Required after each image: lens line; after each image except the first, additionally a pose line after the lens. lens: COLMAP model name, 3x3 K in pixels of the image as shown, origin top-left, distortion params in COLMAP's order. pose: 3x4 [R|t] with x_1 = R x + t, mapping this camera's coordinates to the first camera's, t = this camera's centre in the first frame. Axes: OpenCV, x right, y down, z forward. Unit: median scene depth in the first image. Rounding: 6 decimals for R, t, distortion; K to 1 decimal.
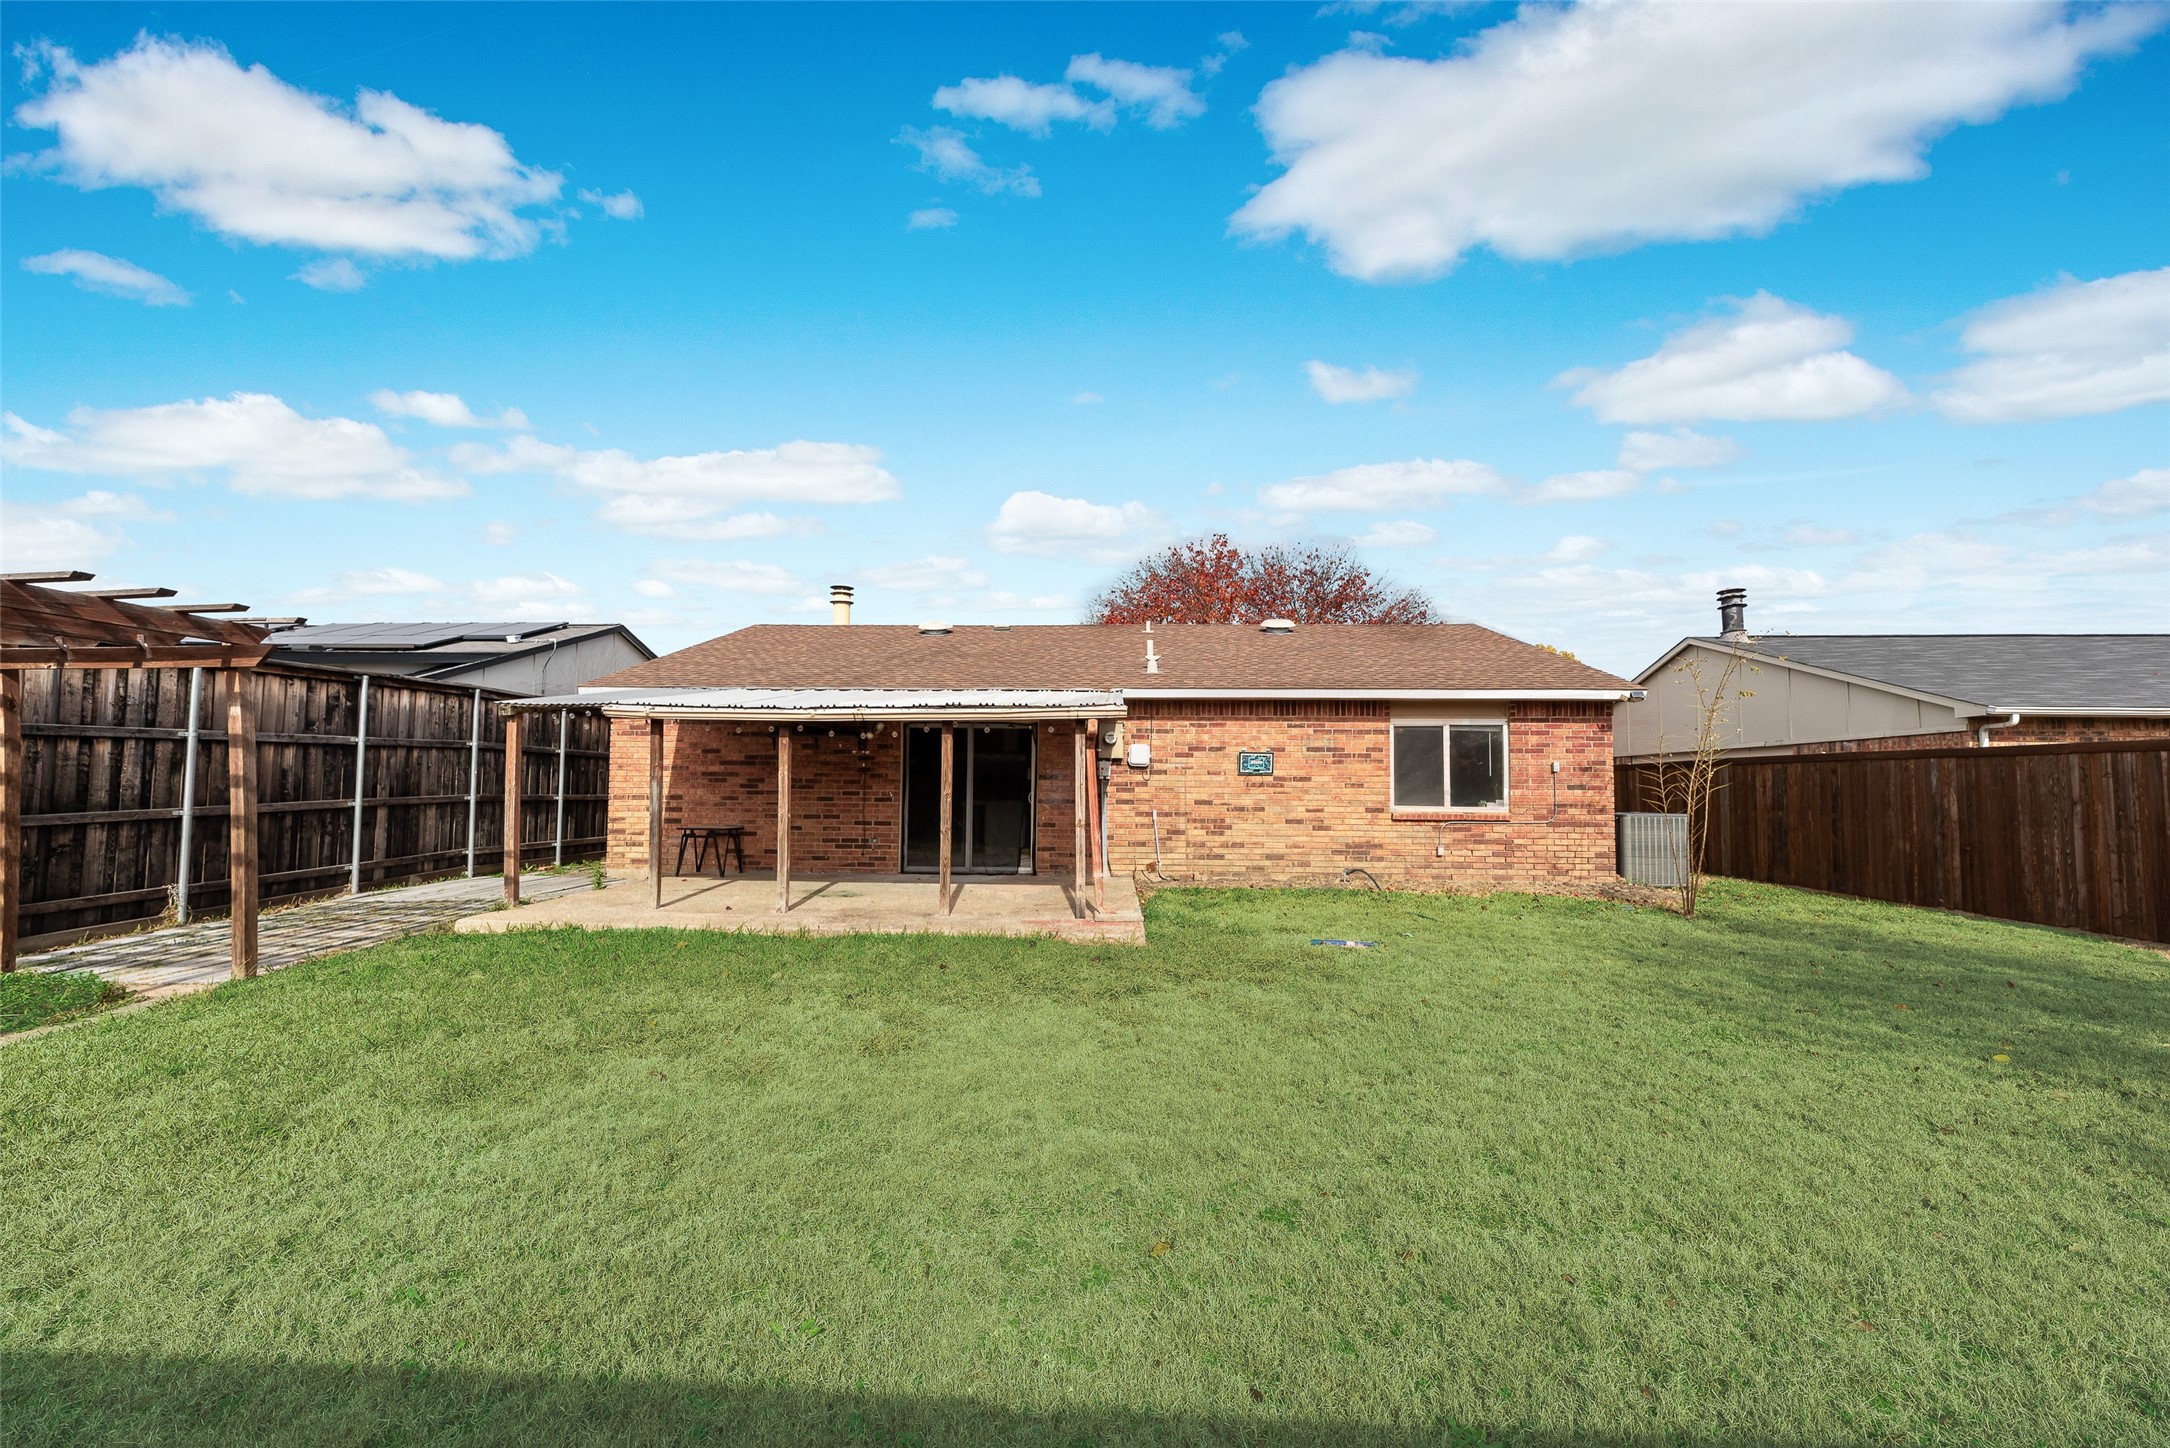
lens RADIAL K [[873.0, 0, 1087.3], [0, 873.0, 735.9], [0, 0, 1]] dist [0.002039, 0.000132]
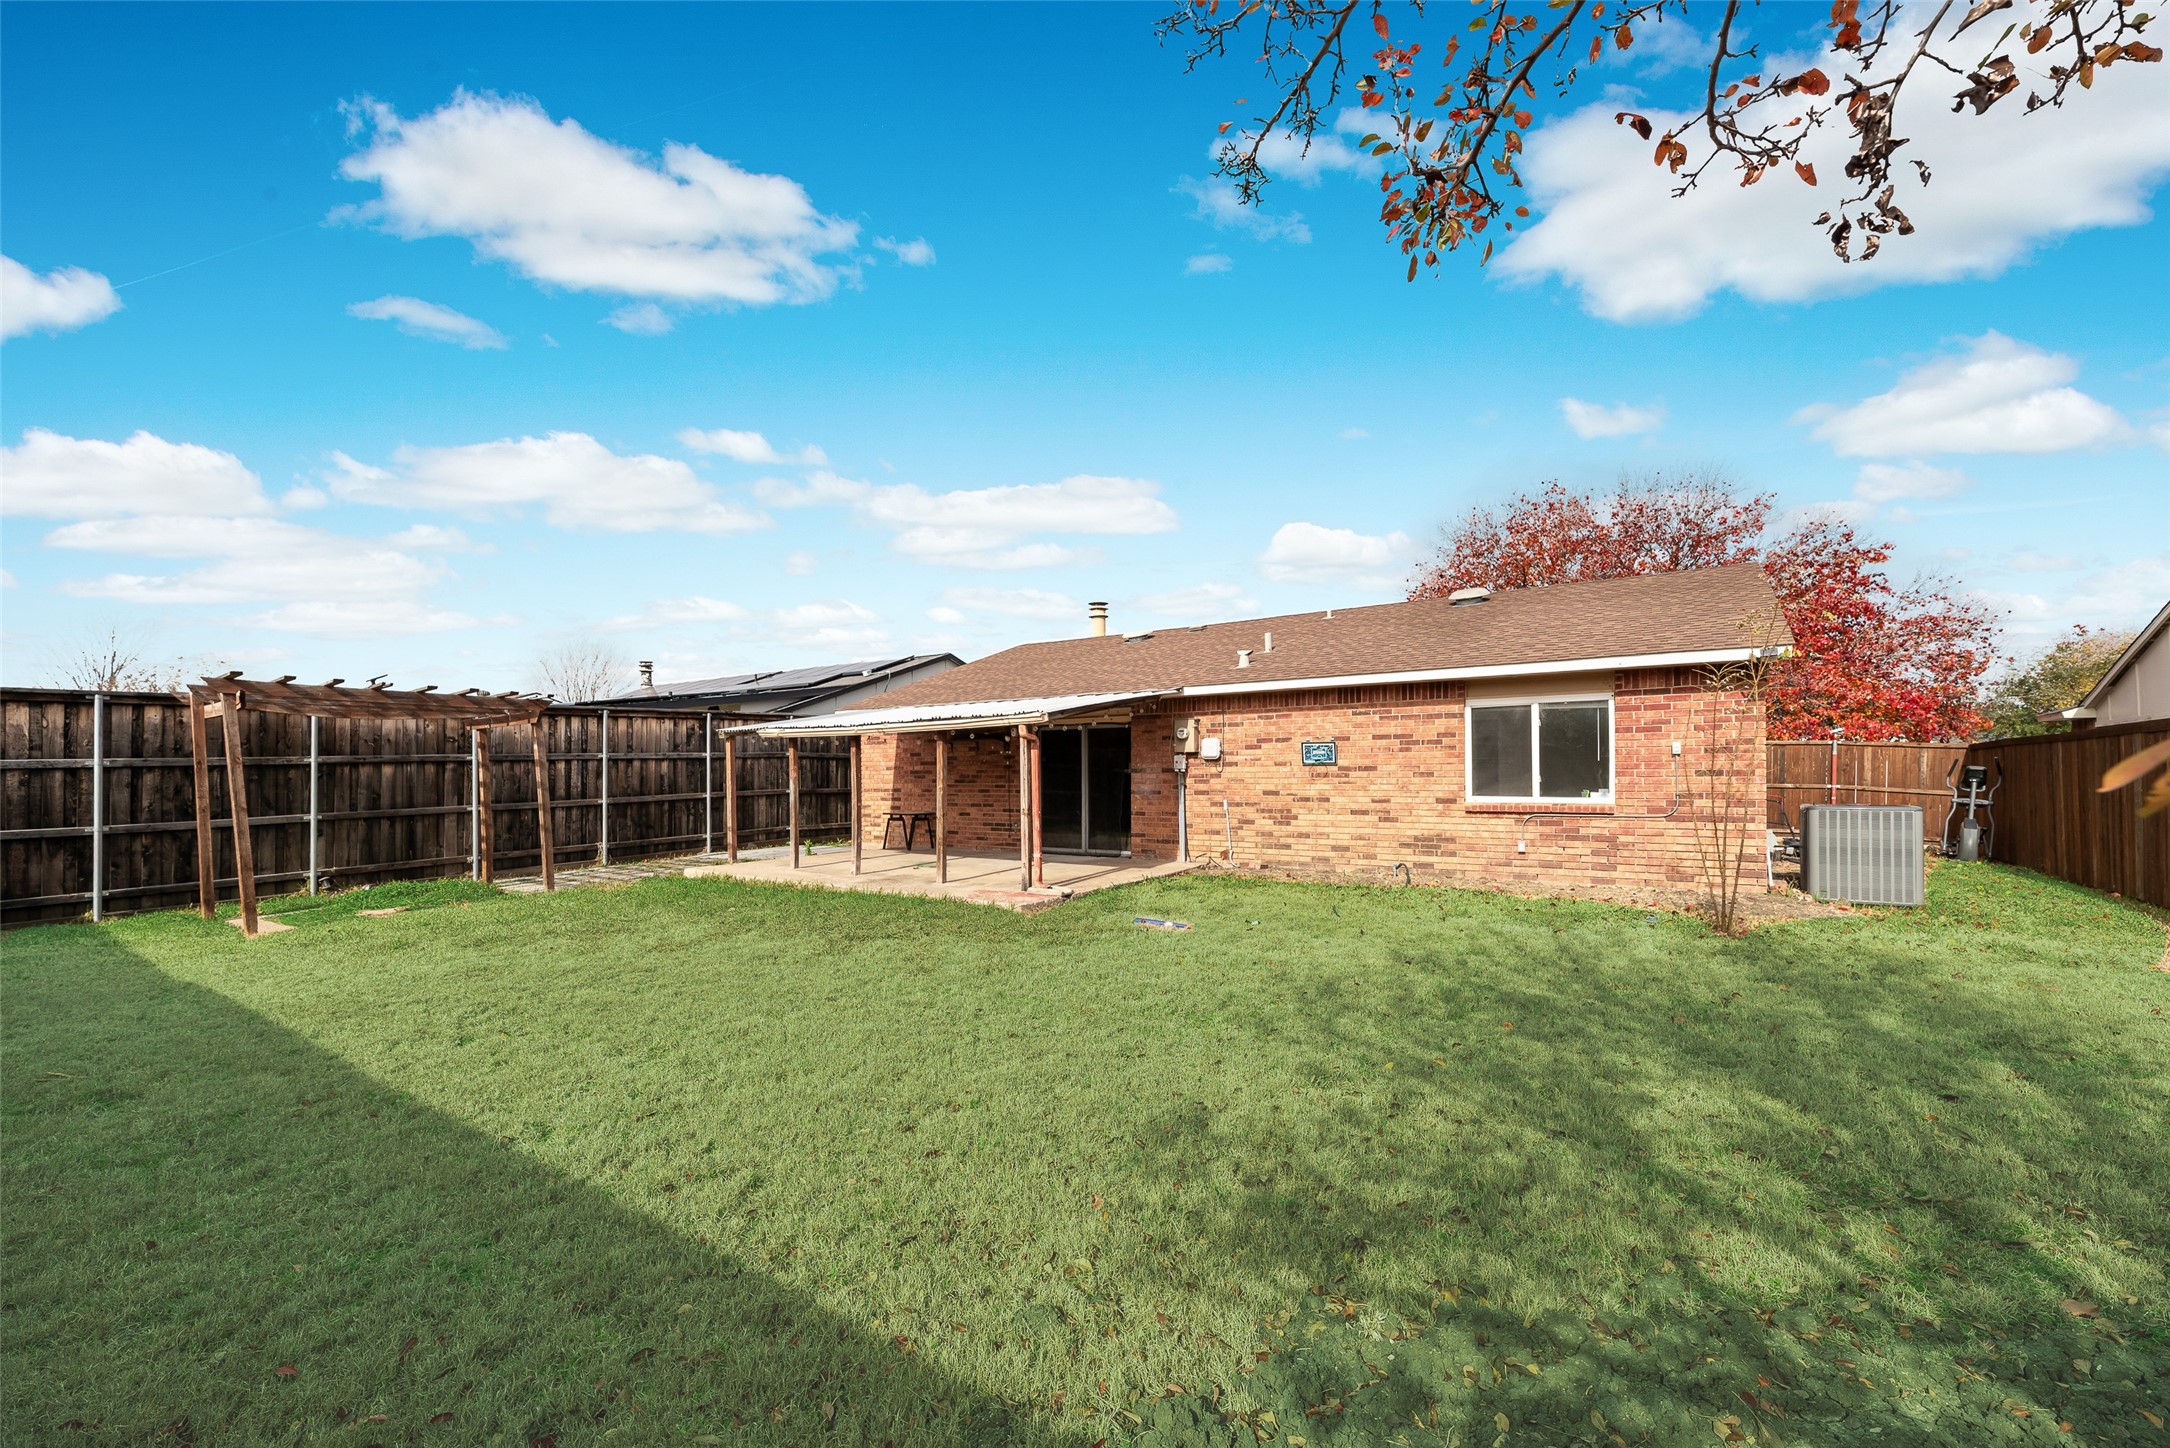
lens RADIAL K [[873.0, 0, 1087.3], [0, 873.0, 735.9], [0, 0, 1]] dist [0.002039, 0.000132]
pose [[0.999994, -0.003201, 0.001419, -0.327070], [0.003179, 0.999880, 0.015162, -0.037415], [-0.001467, -0.015157, 0.999884, -0.065689]]
